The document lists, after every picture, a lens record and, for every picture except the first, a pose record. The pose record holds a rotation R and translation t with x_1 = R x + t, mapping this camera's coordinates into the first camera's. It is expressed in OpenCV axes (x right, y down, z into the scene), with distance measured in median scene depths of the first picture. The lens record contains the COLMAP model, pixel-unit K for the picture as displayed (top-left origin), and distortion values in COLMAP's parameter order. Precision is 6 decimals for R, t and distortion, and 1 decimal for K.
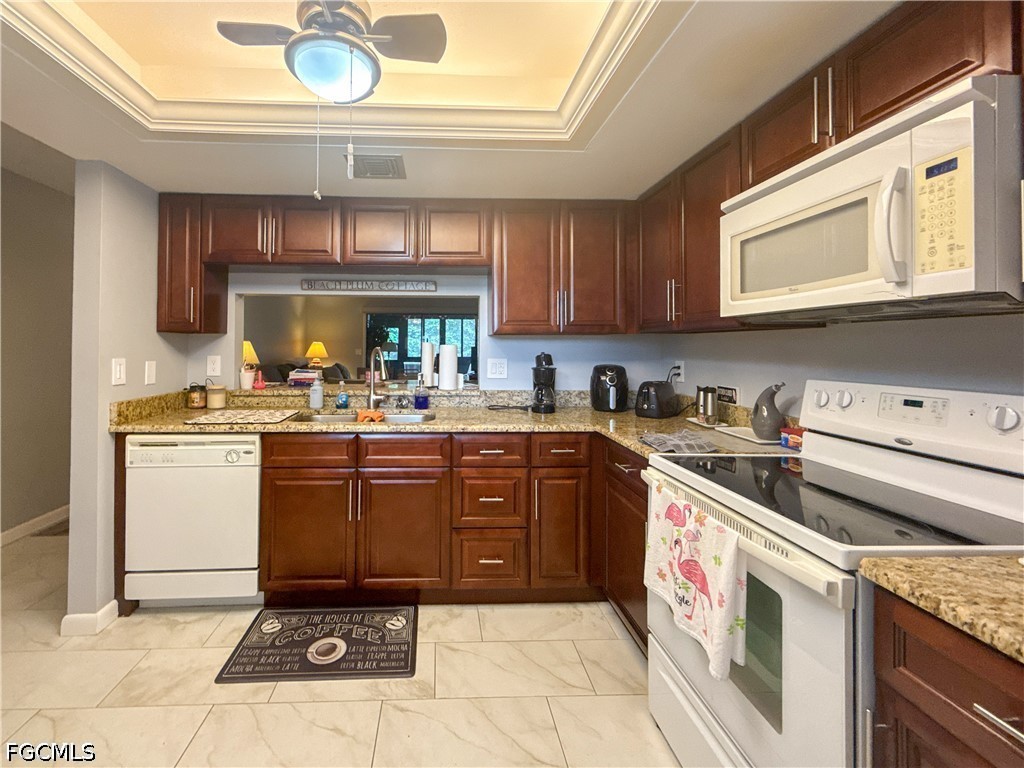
lens RADIAL K [[436.5, 0, 454.0], [0, 436.5, 341.3], [0, 0, 1]] dist [0.002802, 0.000228]
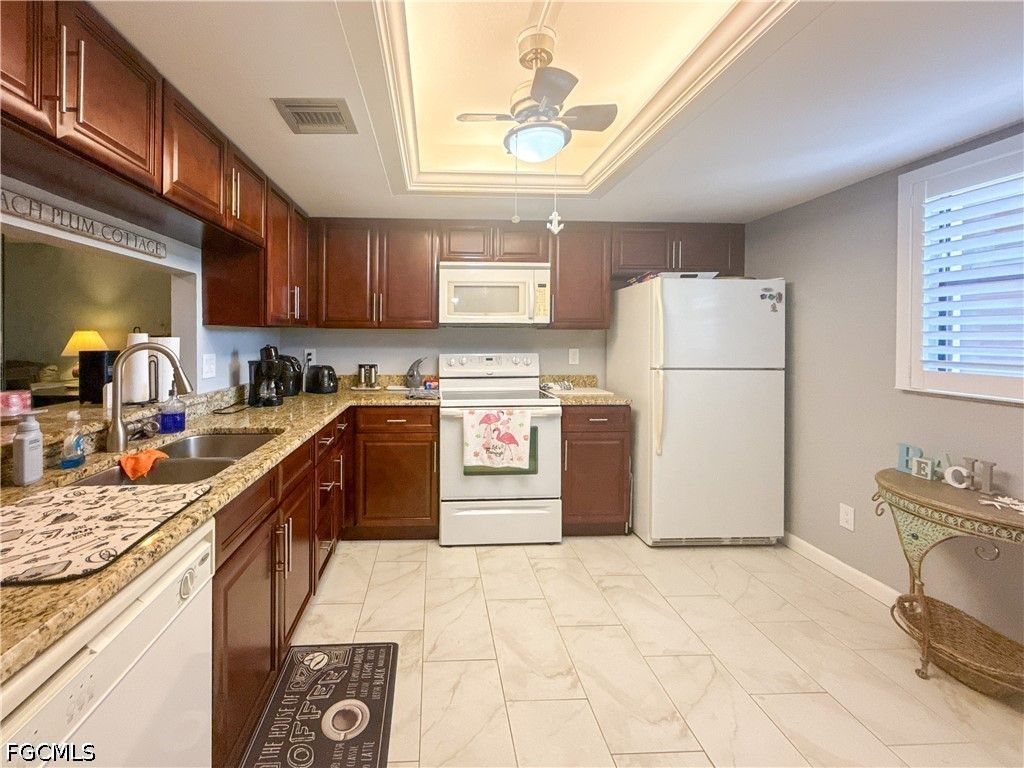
lens RADIAL K [[436.5, 0, 454.0], [0, 436.5, 341.3], [0, 0, 1]] dist [0.002802, 0.000228]
pose [[-0.008019, -0.013027, 0.999883, -1.078746], [-0.014129, 0.999817, 0.012913, -0.001390], [-0.999868, -0.014024, -0.008202, 0.810643]]
